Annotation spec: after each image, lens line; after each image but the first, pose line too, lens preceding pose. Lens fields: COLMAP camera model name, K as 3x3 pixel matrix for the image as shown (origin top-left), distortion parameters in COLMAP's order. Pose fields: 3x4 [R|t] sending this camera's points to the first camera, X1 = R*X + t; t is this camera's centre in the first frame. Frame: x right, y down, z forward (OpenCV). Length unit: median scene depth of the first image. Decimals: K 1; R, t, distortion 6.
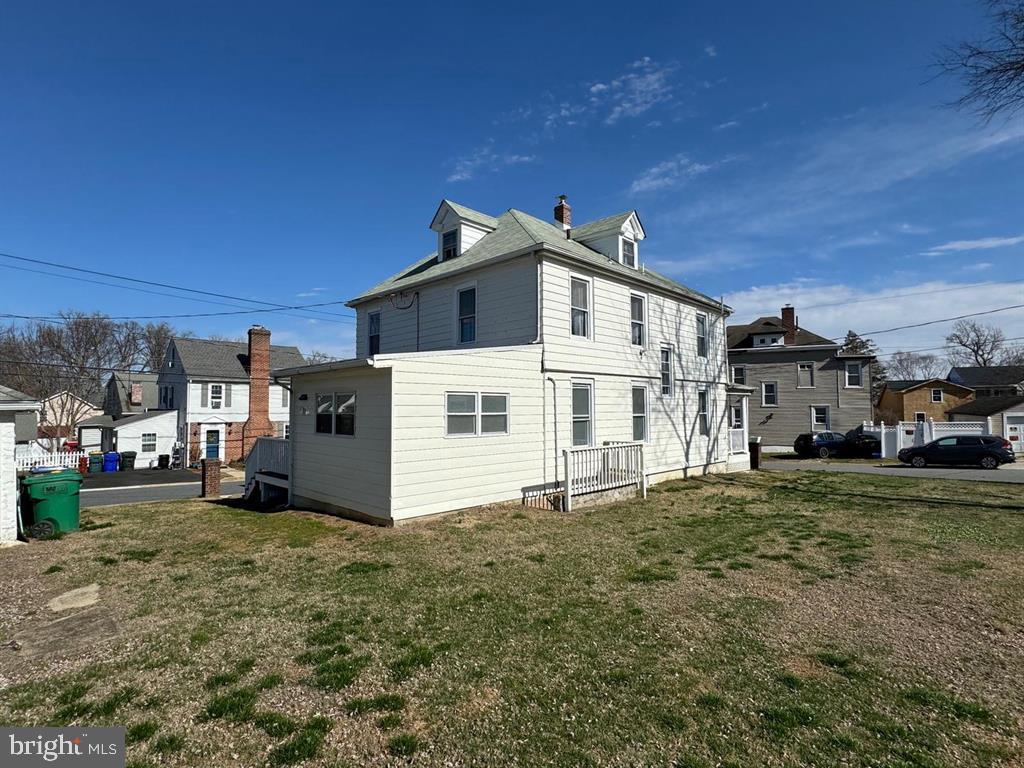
lens RADIAL K [[522.5, 0, 512.0], [0, 522.5, 384.0], [0, 0, 1]] dist [0.000540, 0.000032]
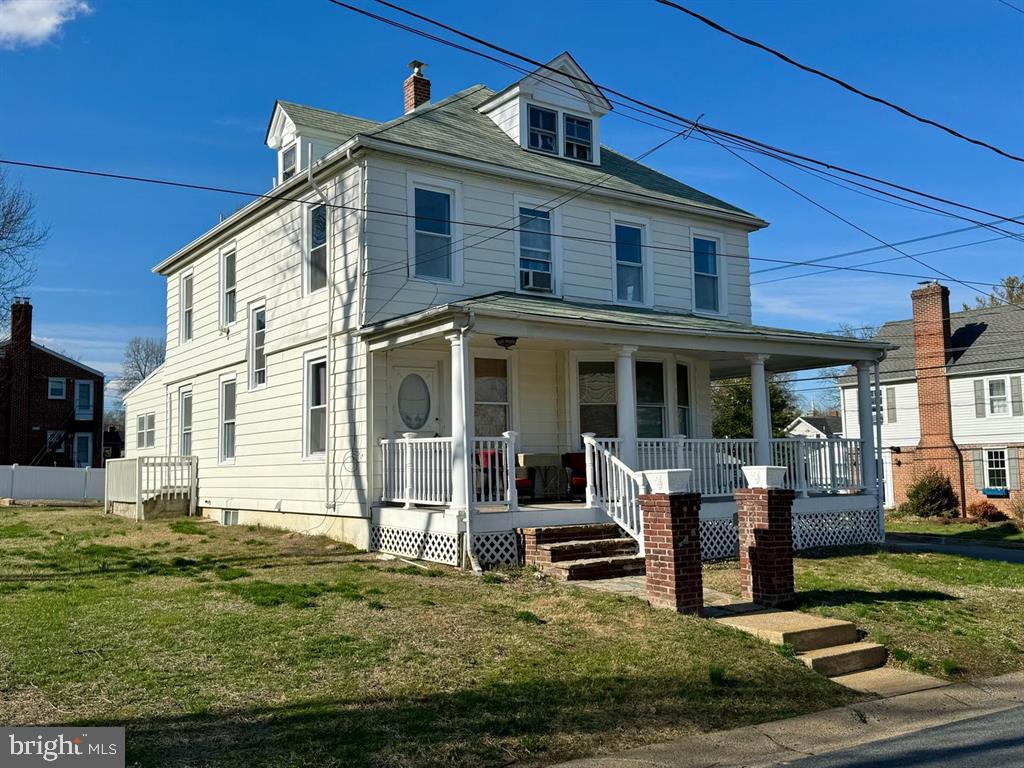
lens RADIAL K [[909.3, 0, 512.0], [0, 909.3, 384.0], [0, 0, 1]] dist [0.118112, -0.184327]
pose [[-0.170951, -0.080687, -0.981970, 1.499435], [0.069907, 0.993136, -0.093774, 0.163174], [0.982796, -0.084677, -0.164137, 1.701971]]
